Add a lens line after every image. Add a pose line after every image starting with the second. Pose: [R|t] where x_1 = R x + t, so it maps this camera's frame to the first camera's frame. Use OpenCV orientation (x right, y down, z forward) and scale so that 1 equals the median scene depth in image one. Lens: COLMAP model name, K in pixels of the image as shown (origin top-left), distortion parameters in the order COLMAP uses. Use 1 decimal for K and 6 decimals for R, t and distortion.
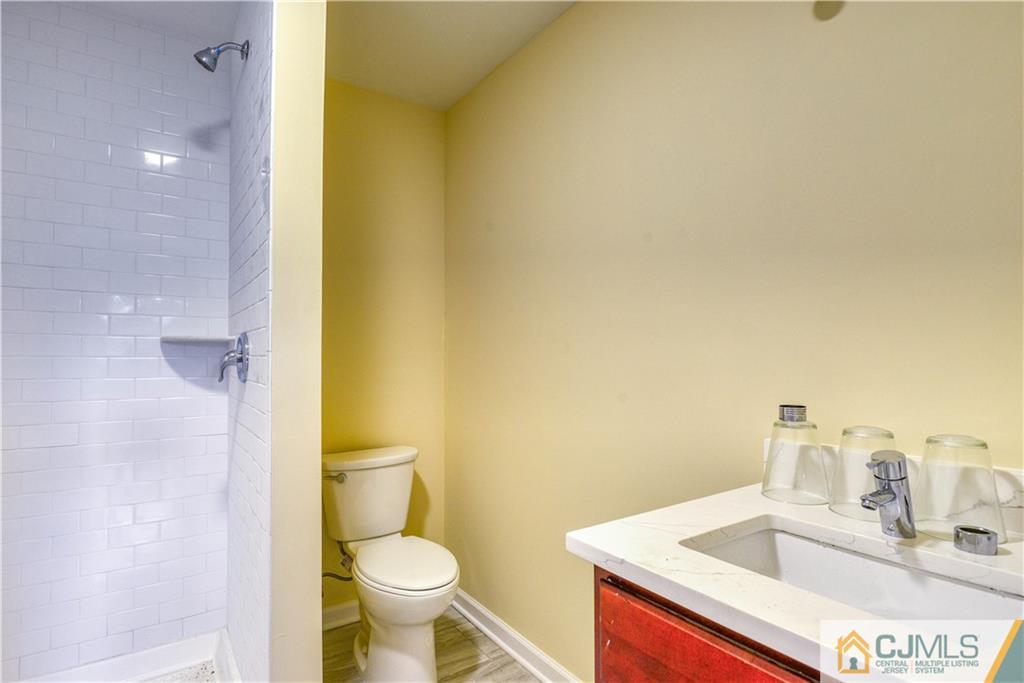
lens RADIAL K [[509.3, 0, 507.1], [0, 509.3, 338.5], [0, 0, 1]] dist [-0.000127, -0.009690]
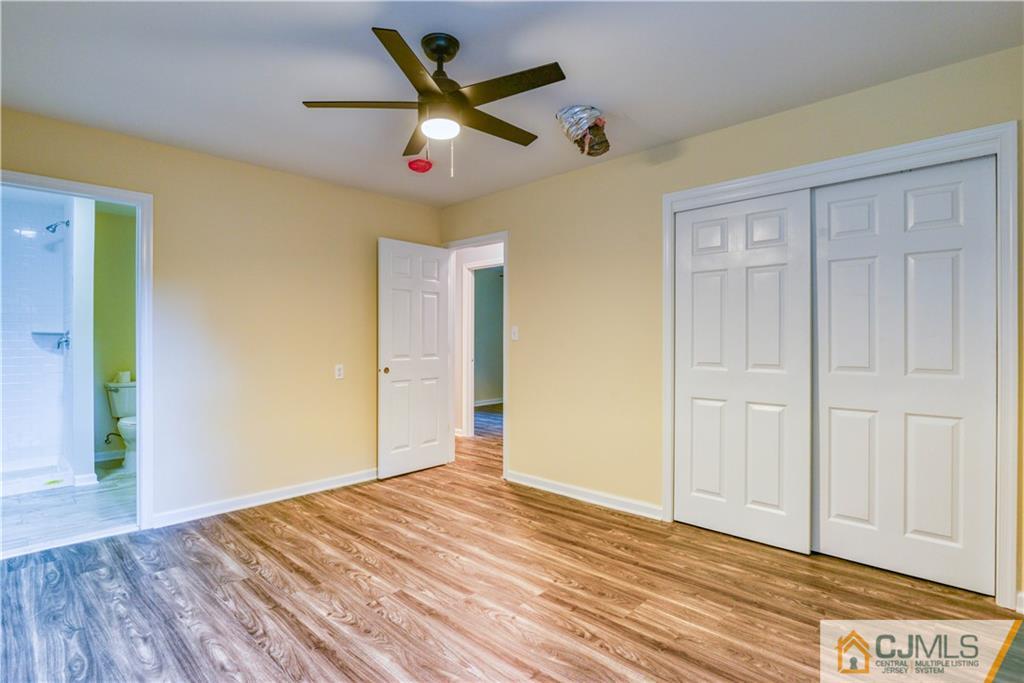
lens RADIAL K [[509.3, 0, 507.1], [0, 509.3, 338.5], [0, 0, 1]] dist [-0.000127, -0.009690]
pose [[0.982402, -0.003454, 0.186749, 1.191394], [0.002375, 0.999979, 0.005998, 0.019867], [-0.186766, -0.005449, 0.982389, -1.943227]]
